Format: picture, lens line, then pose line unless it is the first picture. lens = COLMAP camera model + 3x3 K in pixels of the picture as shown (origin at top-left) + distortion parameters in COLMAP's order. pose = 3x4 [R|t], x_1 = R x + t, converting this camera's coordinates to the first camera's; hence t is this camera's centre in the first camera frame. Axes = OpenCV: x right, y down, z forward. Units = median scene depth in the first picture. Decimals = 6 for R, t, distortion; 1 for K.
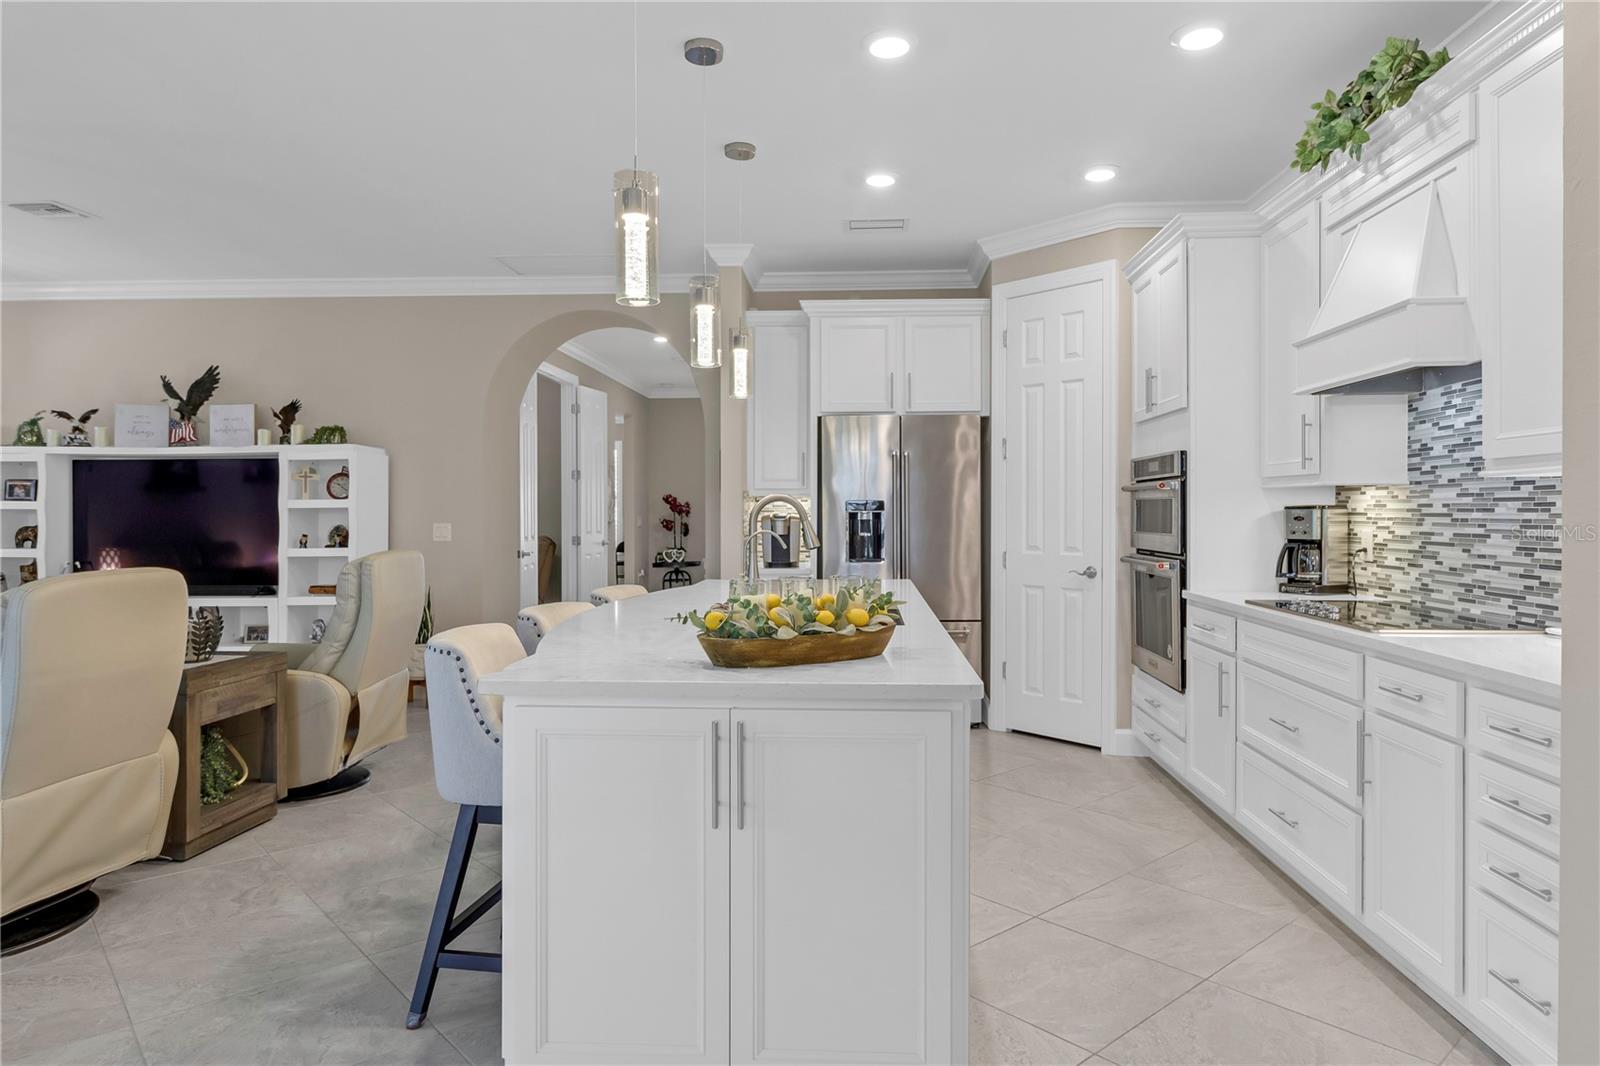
lens RADIAL K [[979.2, 0, 796.4], [0, 979.2, 520.0], [0, 0, 1]] dist [0.001530, 0.000115]
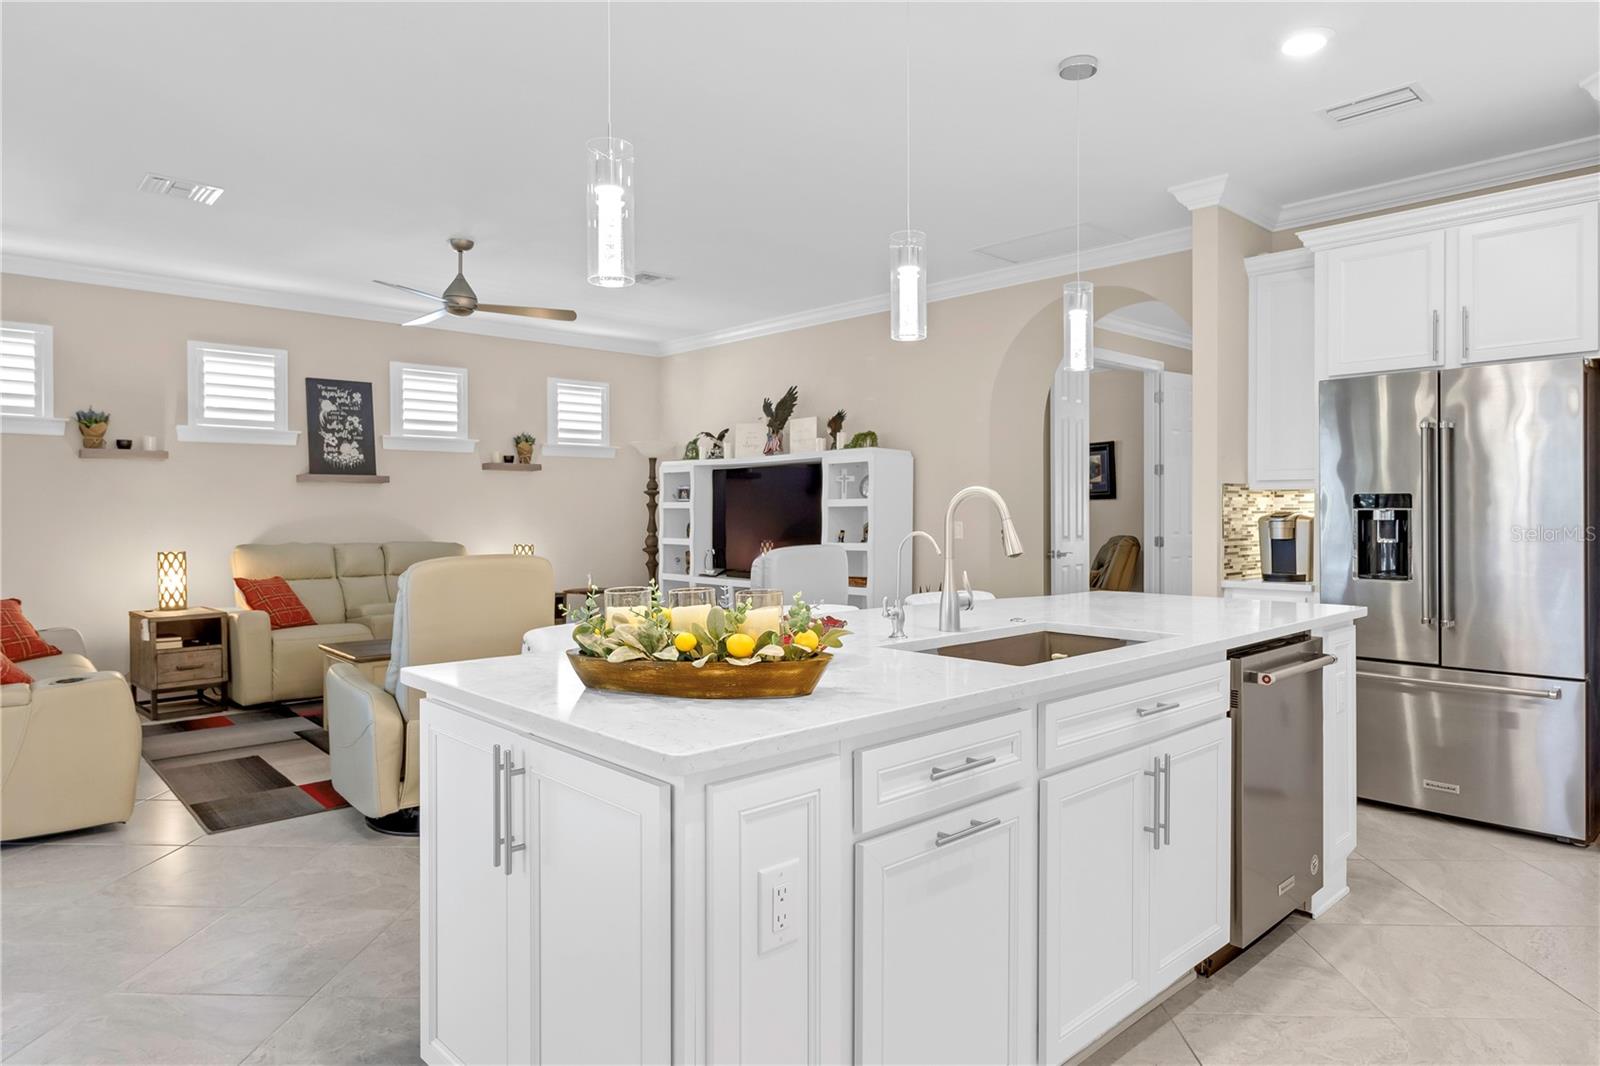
lens RADIAL K [[967.1, 0, 815.1], [0, 967.1, 516.7], [0, 0, 1]] dist [-0.000225, 0.000264]
pose [[0.724704, 0.004005, -0.689049, 0.362946], [-0.005468, 0.999985, 0.000061, -0.001166], [0.689039, 0.003724, 0.724715, 0.281915]]
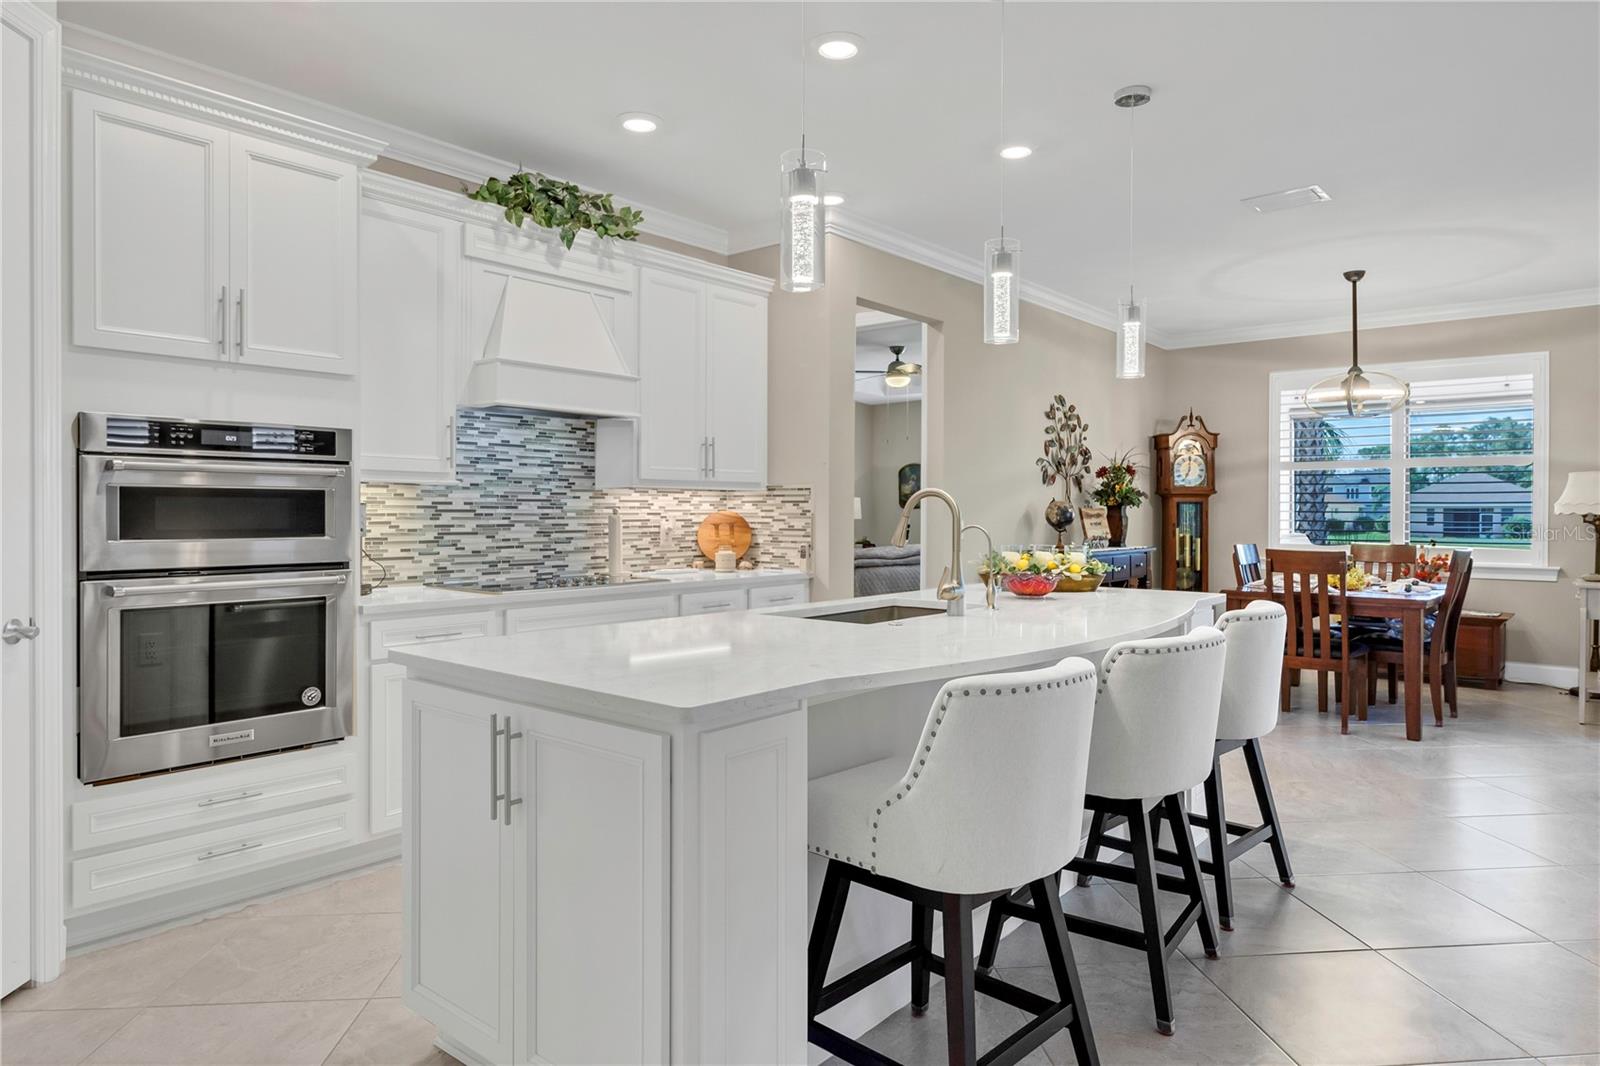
lens RADIAL K [[967.1, 0, 815.1], [0, 967.1, 516.7], [0, 0, 1]] dist [-0.000225, 0.000264]
pose [[-0.811880, -0.002202, 0.583820, -0.381890], [0.005643, 0.999917, 0.011619, -0.008137], [-0.583796, 0.012728, -0.811800, 1.487291]]
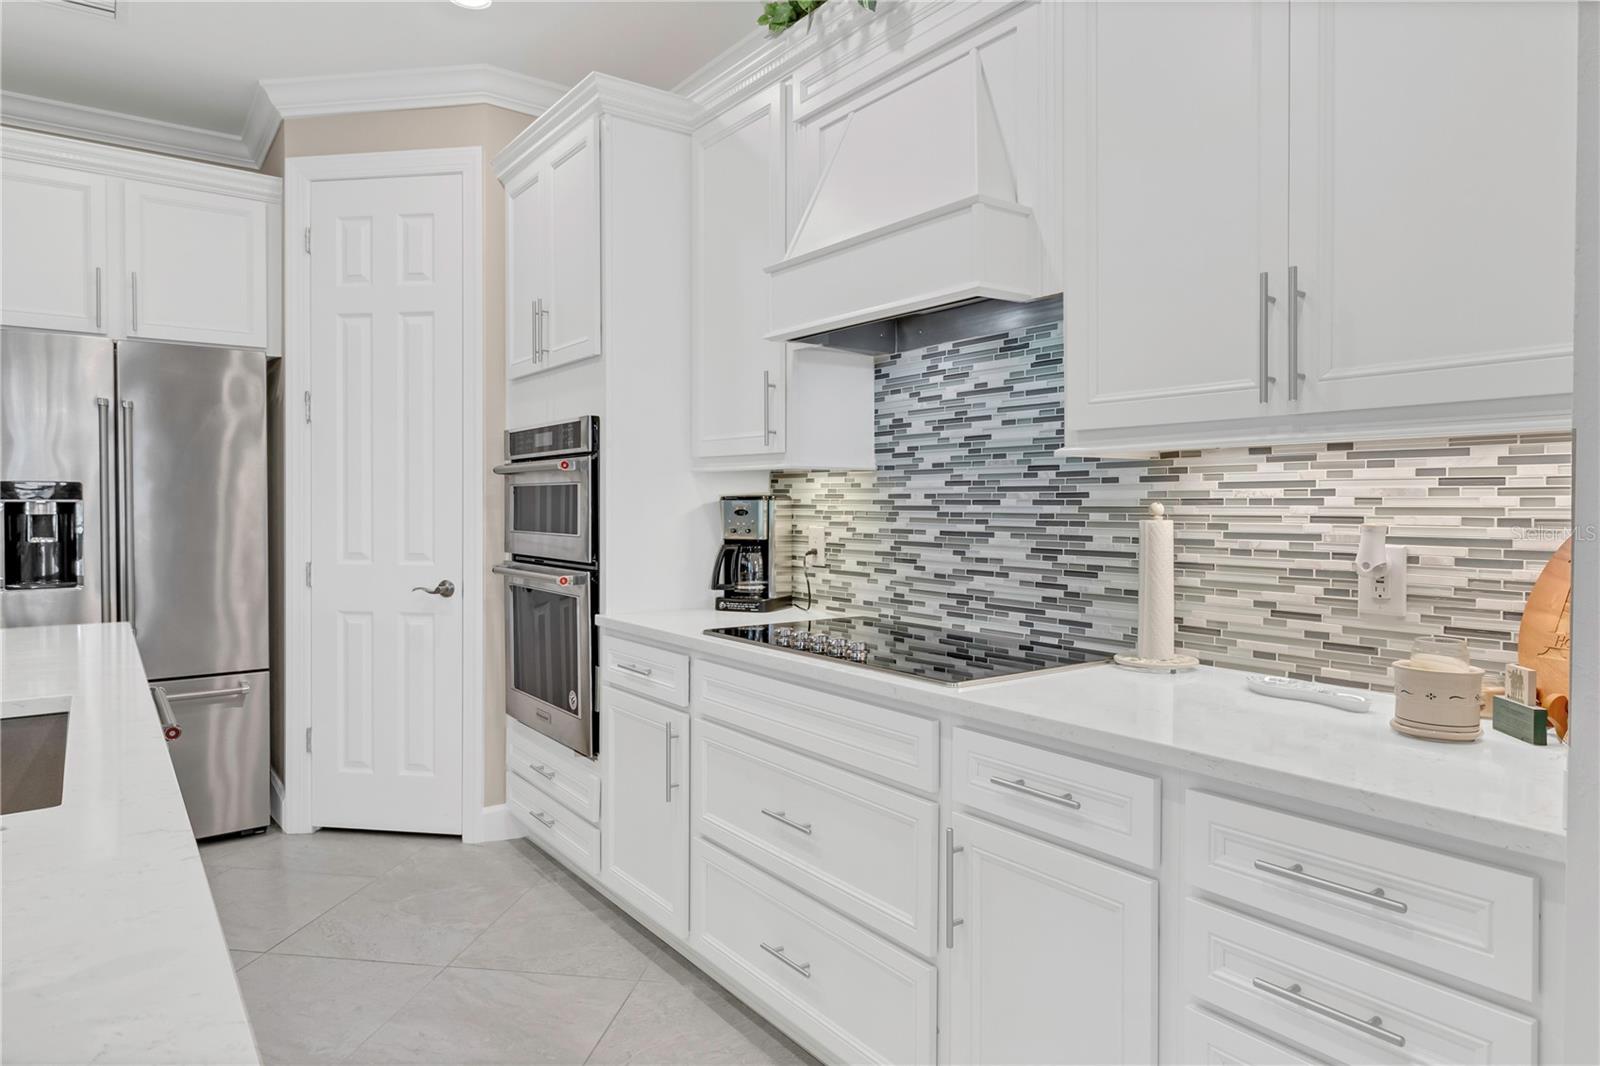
lens RADIAL K [[967.1, 0, 815.1], [0, 967.1, 516.7], [0, 0, 1]] dist [-0.000225, 0.000264]
pose [[0.760336, -0.005168, 0.649510, 0.066742], [0.001915, 0.999982, 0.005716, -0.002352], [-0.649527, -0.003102, 0.760332, 0.387423]]
